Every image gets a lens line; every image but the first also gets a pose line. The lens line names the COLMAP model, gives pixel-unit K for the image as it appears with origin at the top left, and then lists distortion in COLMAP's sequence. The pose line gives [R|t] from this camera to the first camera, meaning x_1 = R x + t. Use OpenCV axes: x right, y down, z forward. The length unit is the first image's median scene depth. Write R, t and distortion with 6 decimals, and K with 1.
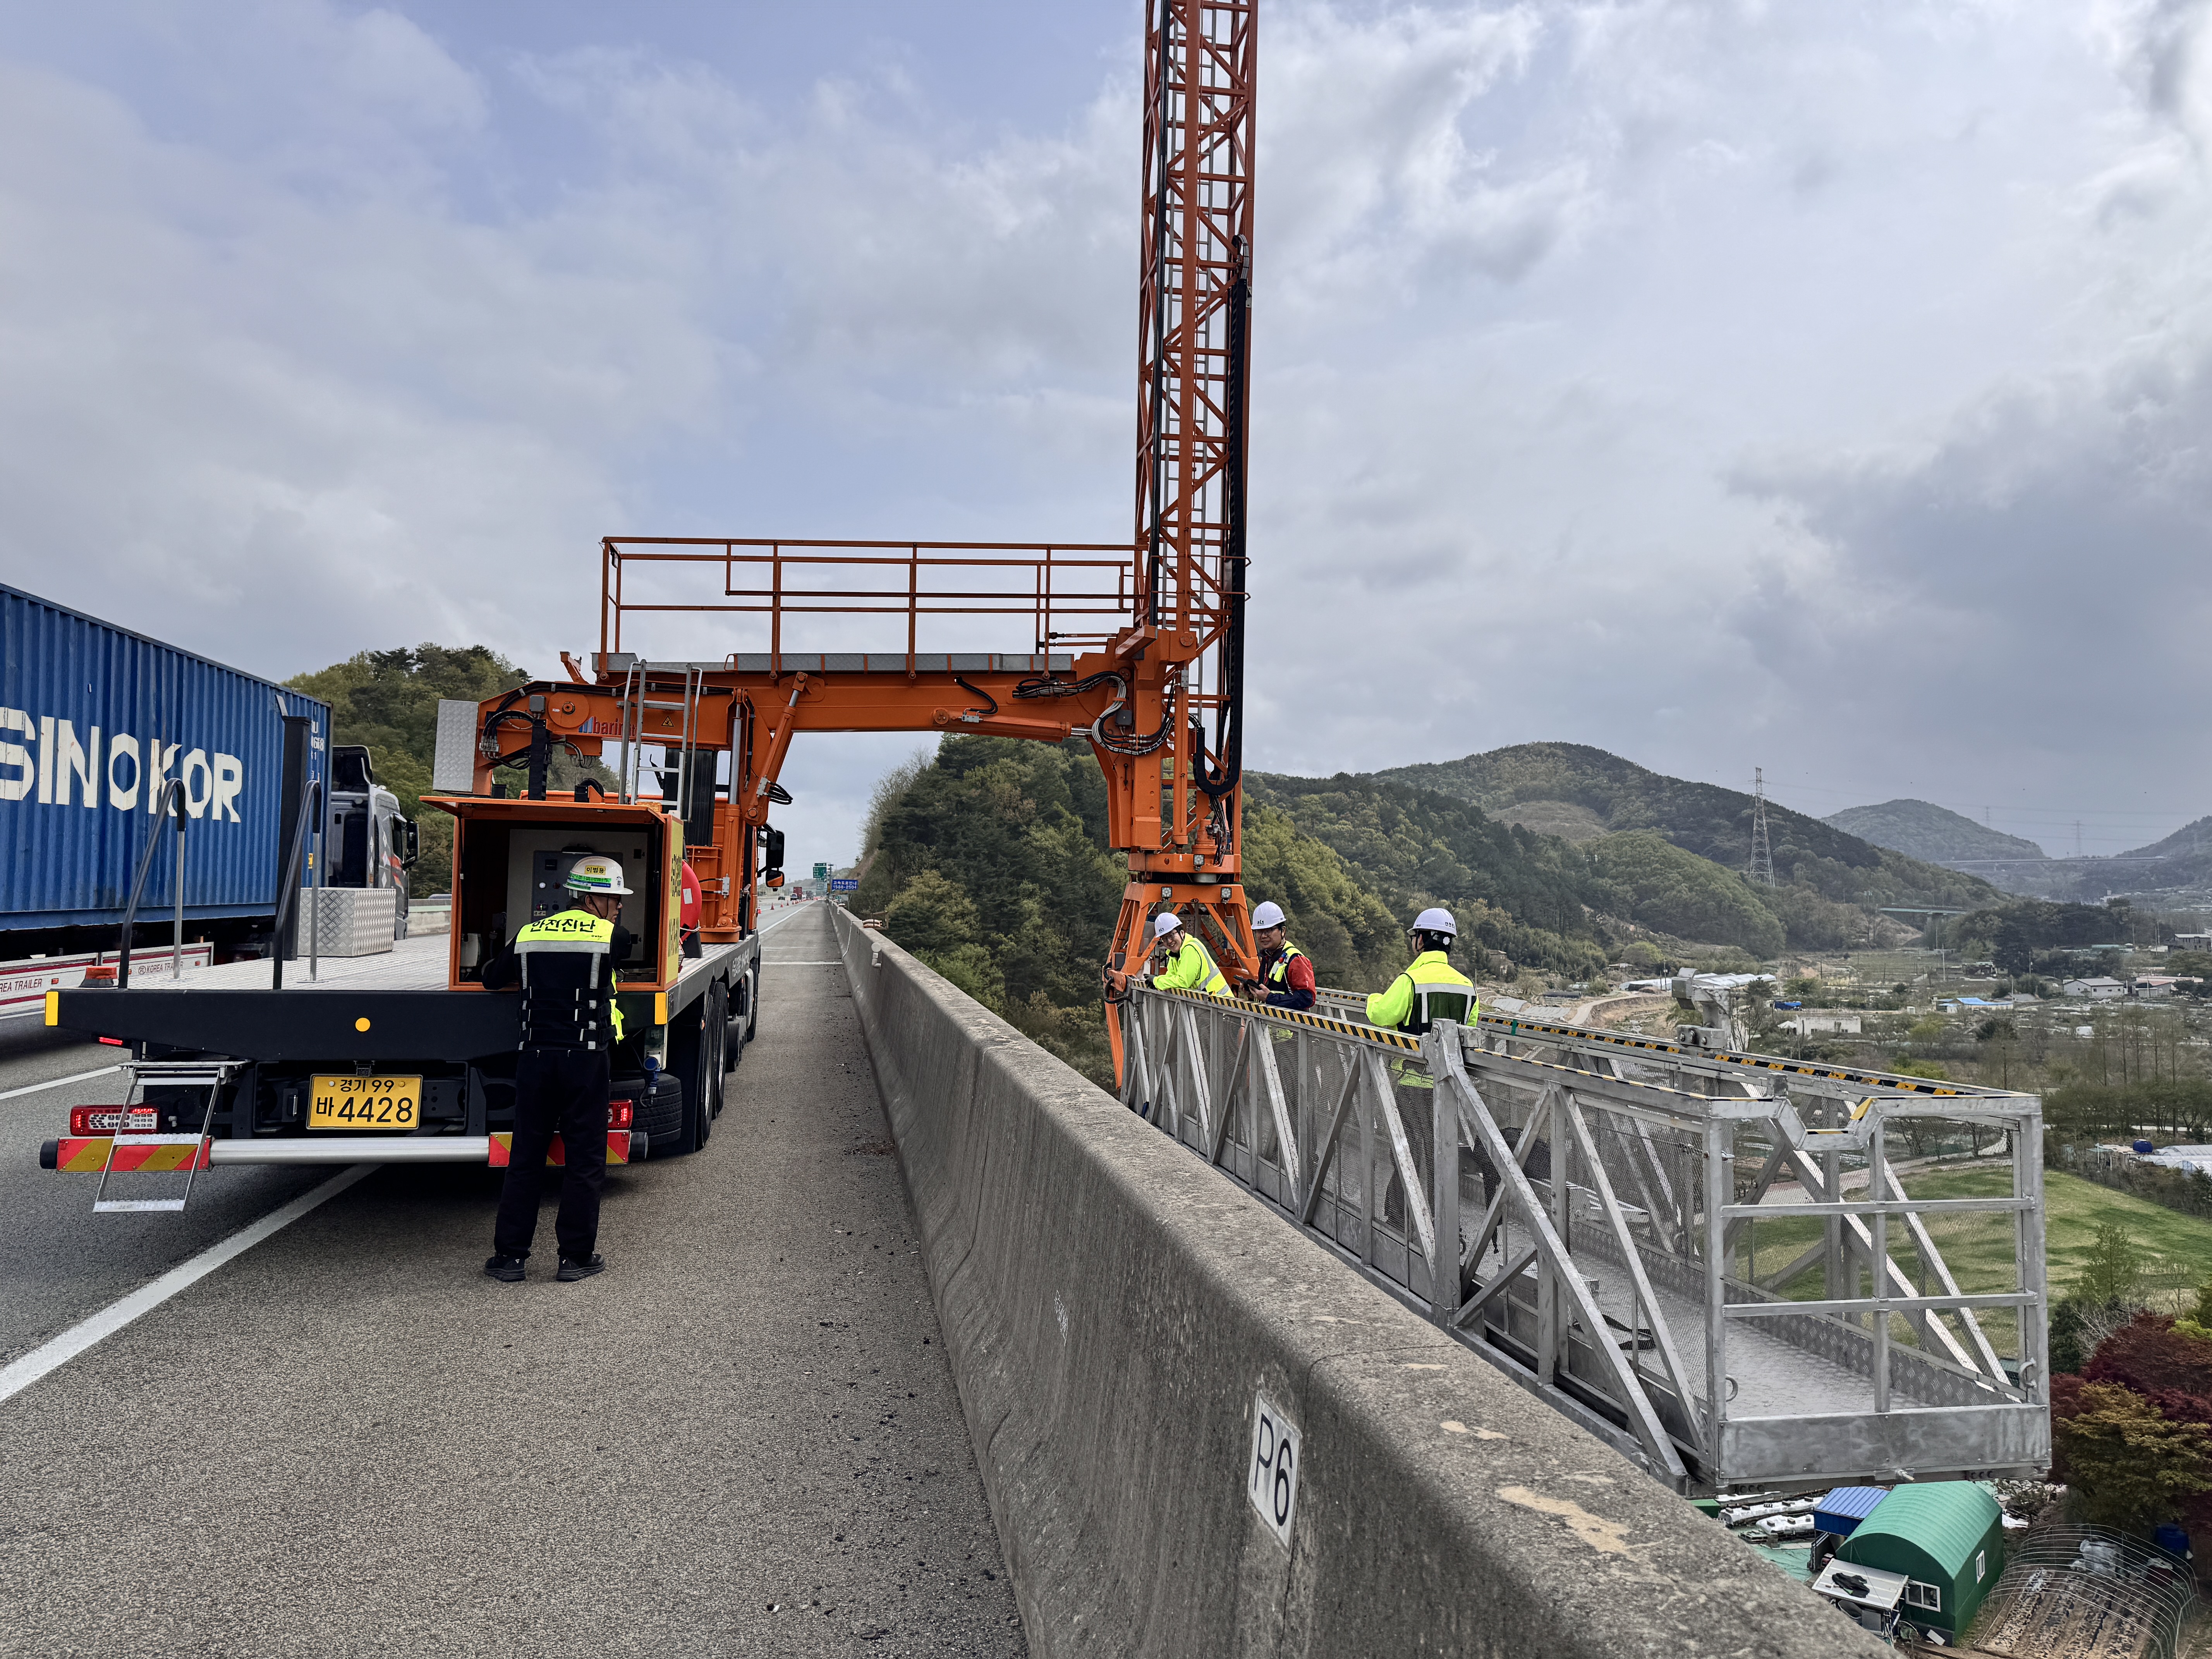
lens RADIAL K [[1520.7, 0, 1105.8], [0, 1520.7, 837.0], [0, 0, 1]] dist [0.041713, -0.050779]
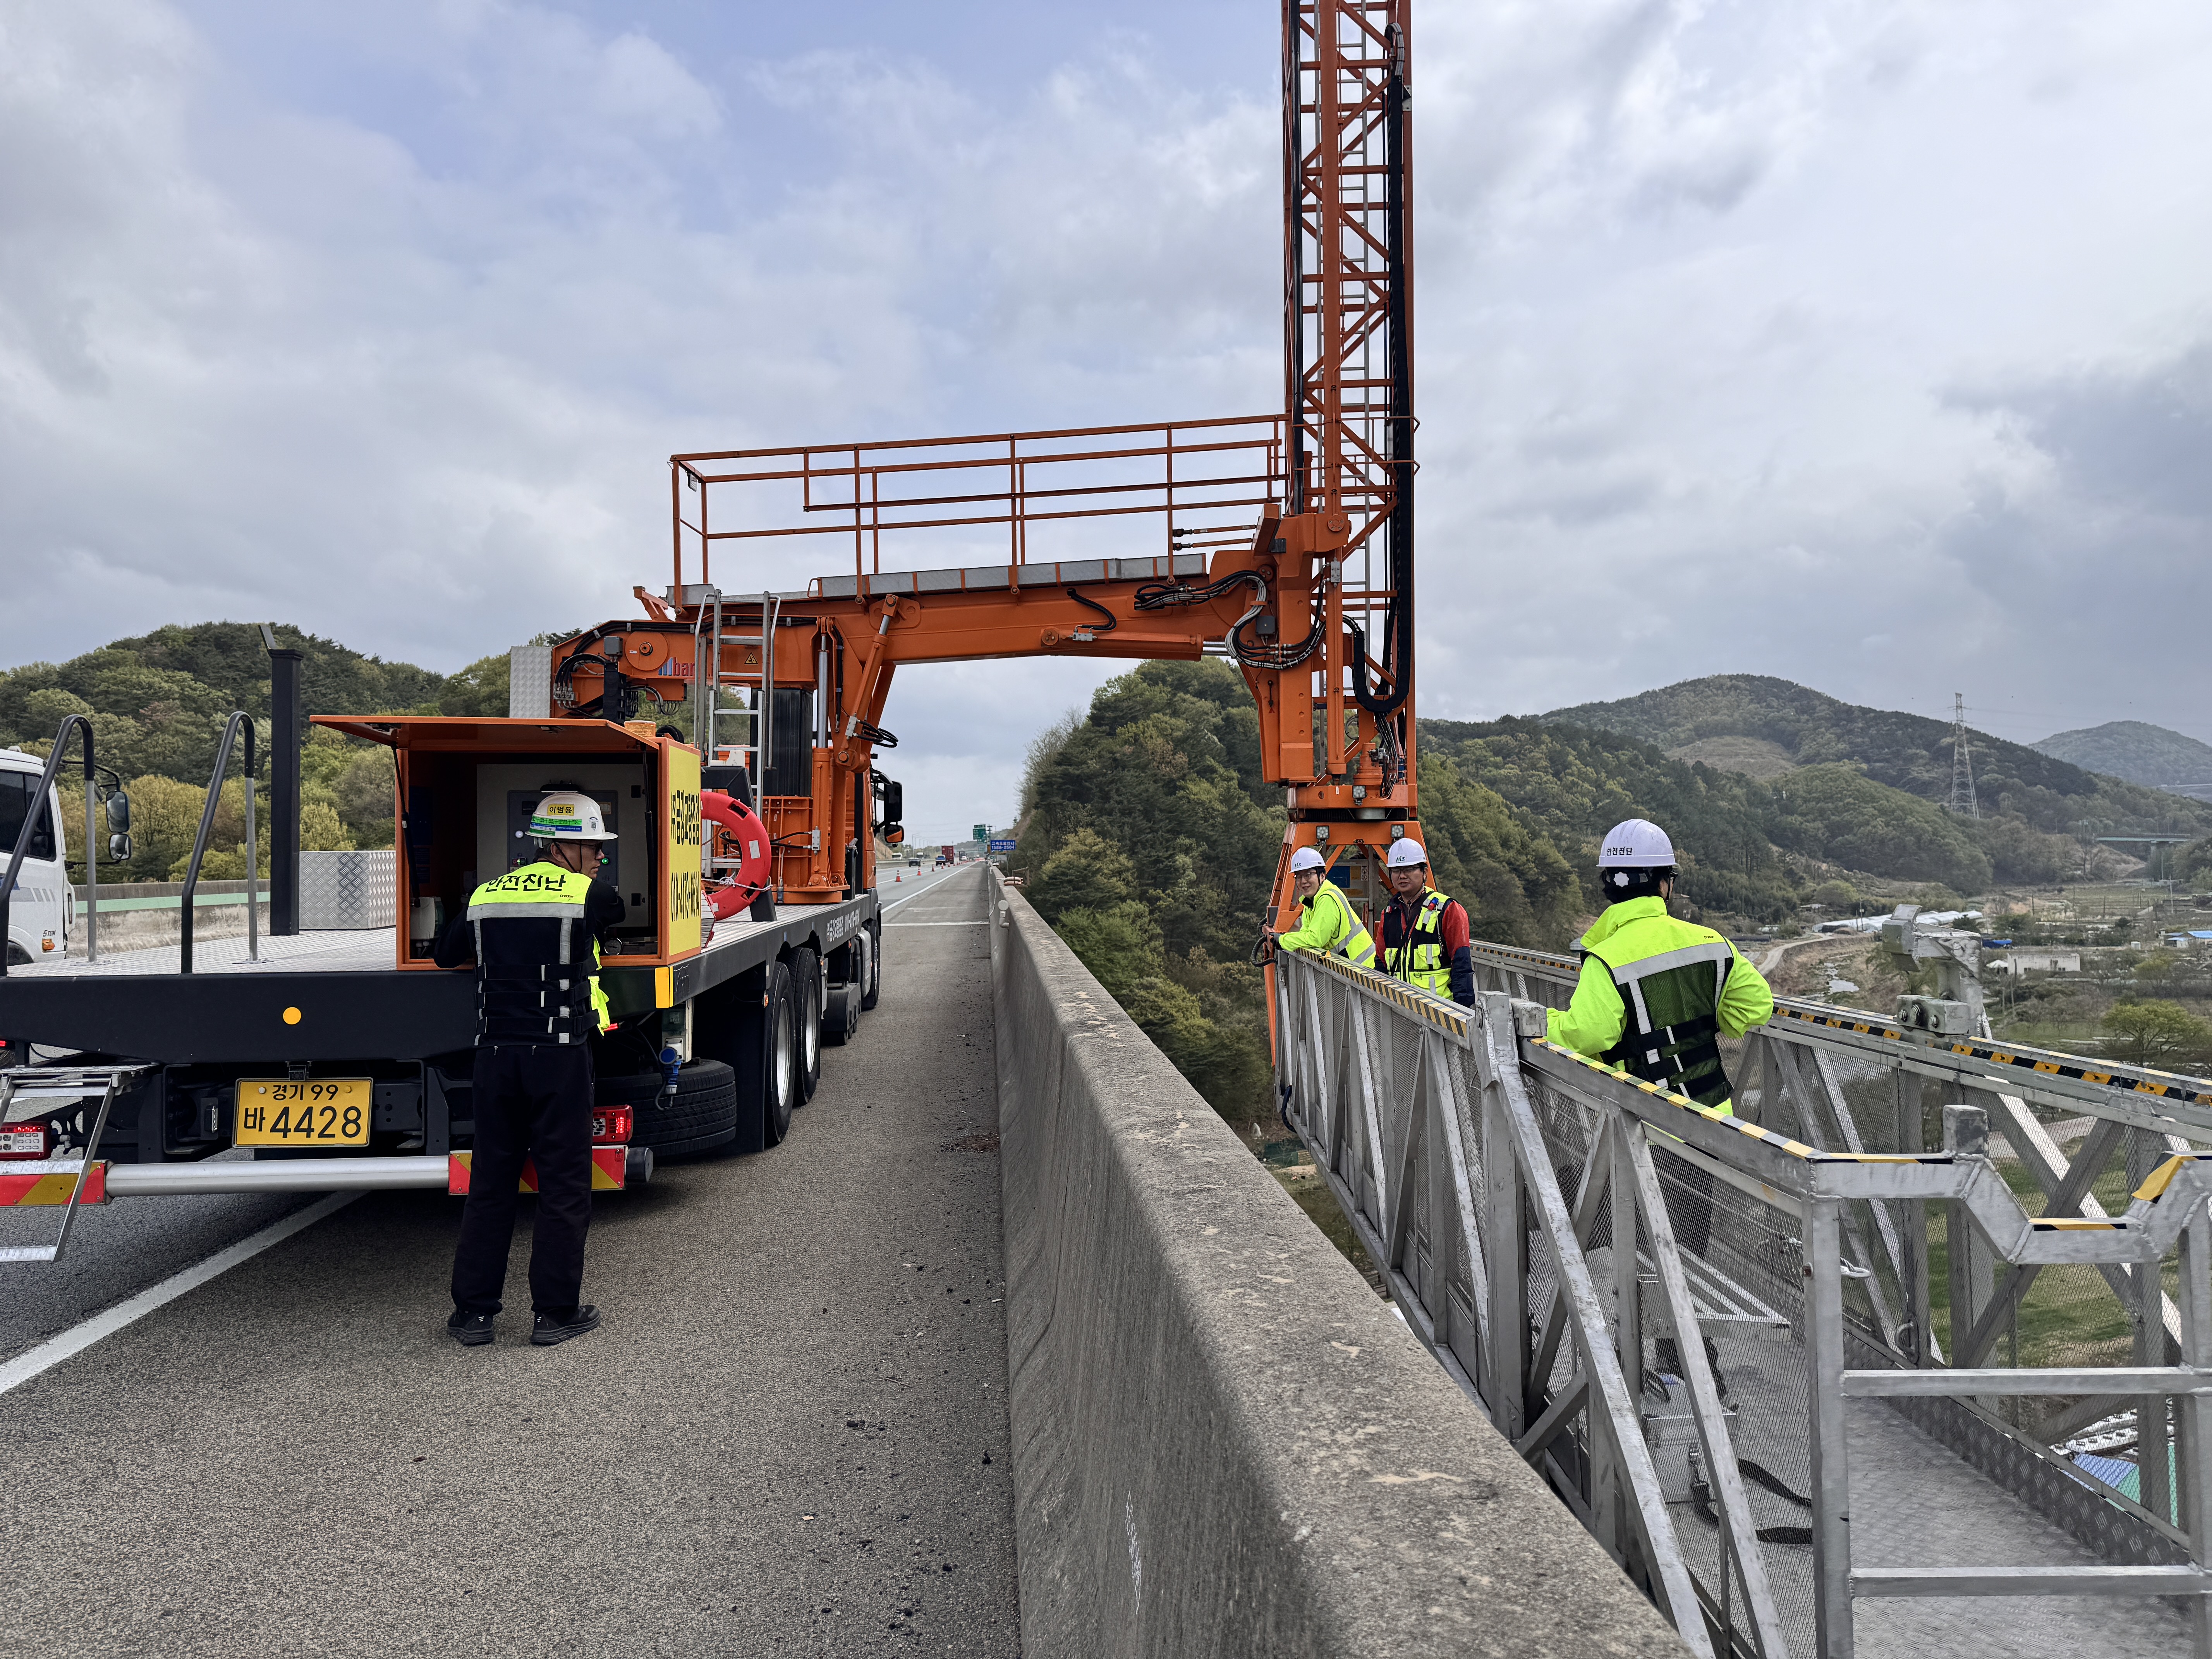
lens RADIAL K [[1520.7, 0, 1095.9], [0, 1520.7, 840.0], [0, 0, 1]] dist [0.041713, -0.050779]
pose [[0.993429, -0.029438, -0.110596, 0.006415], [0.032833, 0.999040, 0.029005, 0.009493], [0.109636, -0.032445, 0.993442, 0.110456]]
